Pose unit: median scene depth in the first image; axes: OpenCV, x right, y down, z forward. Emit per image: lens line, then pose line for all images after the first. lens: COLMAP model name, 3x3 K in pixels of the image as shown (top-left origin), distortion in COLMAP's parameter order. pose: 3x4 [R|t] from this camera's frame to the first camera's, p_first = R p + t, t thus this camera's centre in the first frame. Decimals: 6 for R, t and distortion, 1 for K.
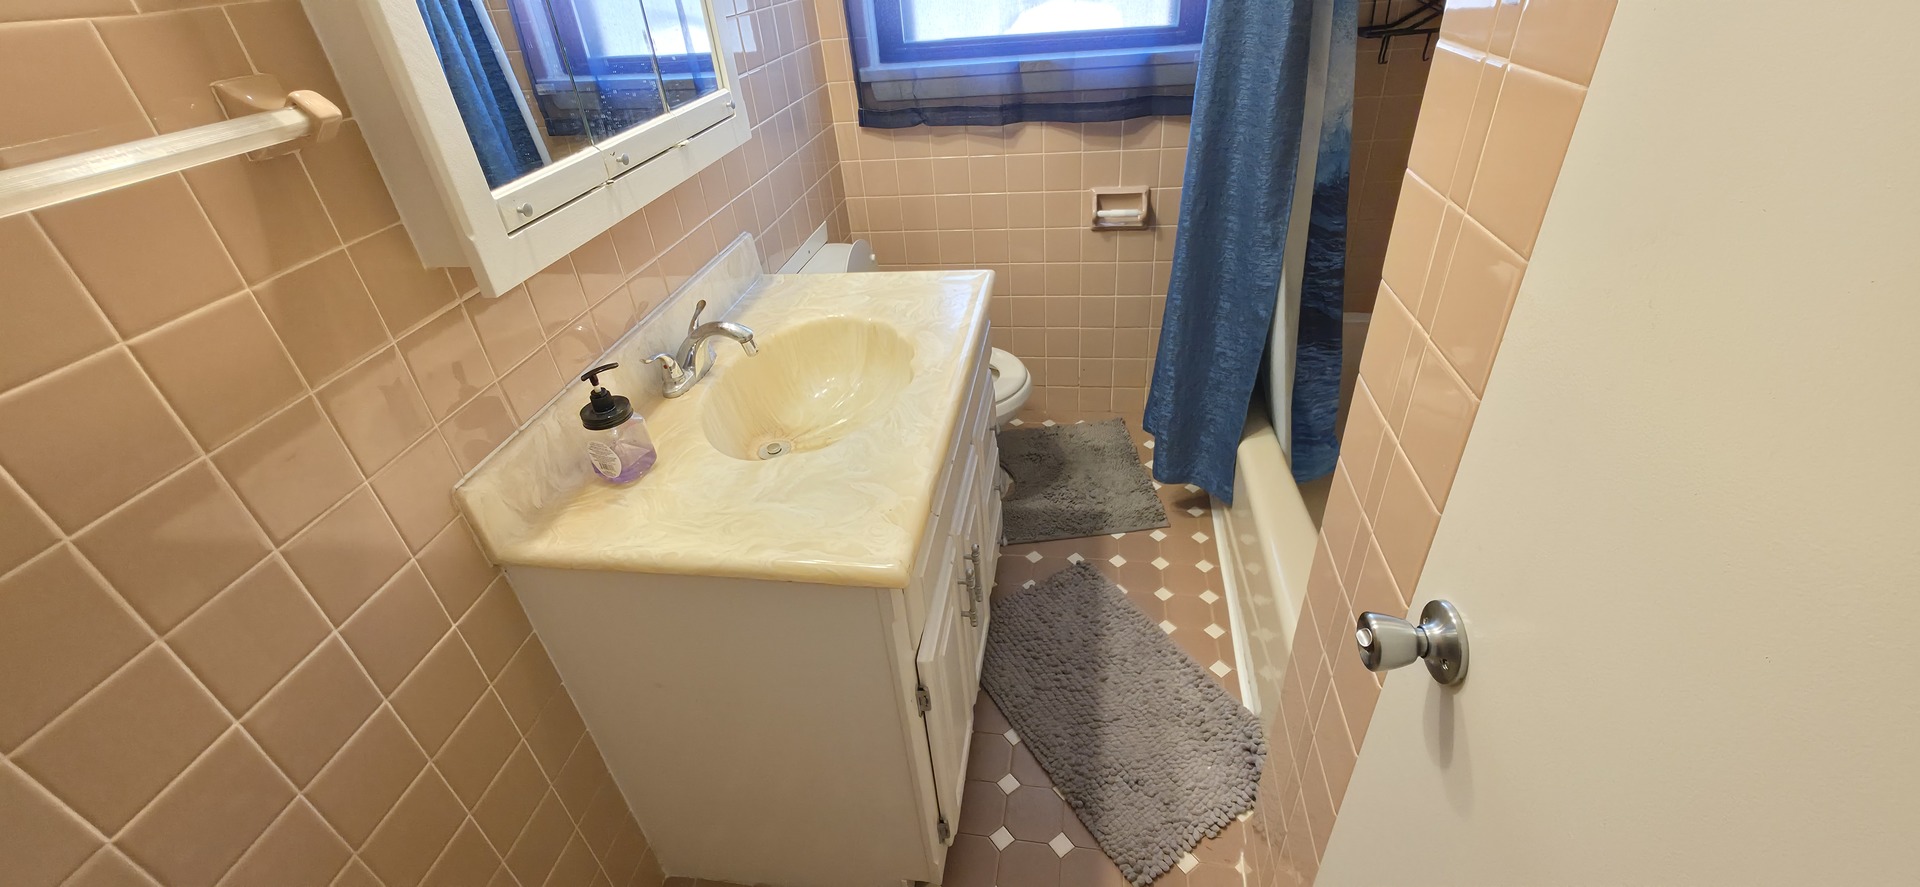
lens RADIAL K [[768.8, 0, 956.7], [0, 768.8, 431.1], [0, 0, 1]] dist [0.001885, -0.000194]
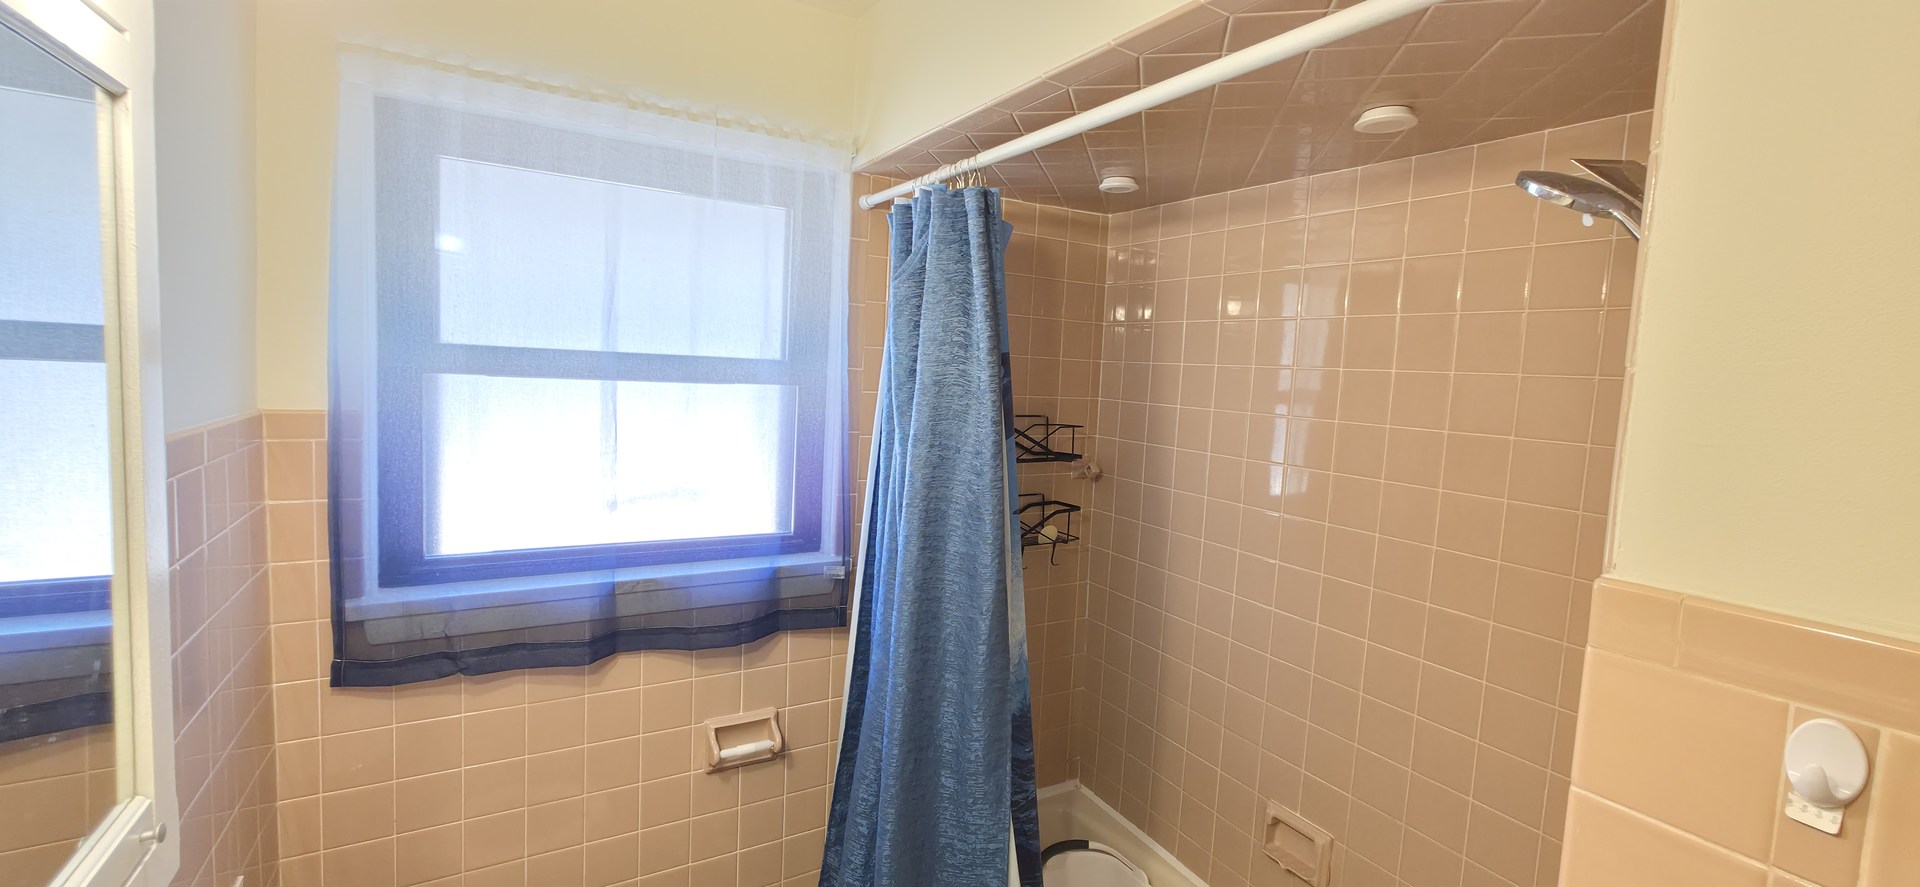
lens RADIAL K [[768.8, 0, 956.7], [0, 768.8, 431.1], [0, 0, 1]] dist [0.001885, -0.000194]
pose [[0.766328, 0.061846, 0.639466, -0.154224], [0.250444, 0.887853, -0.385998, -0.220037], [-0.591625, 0.455952, 0.664897, 0.200880]]
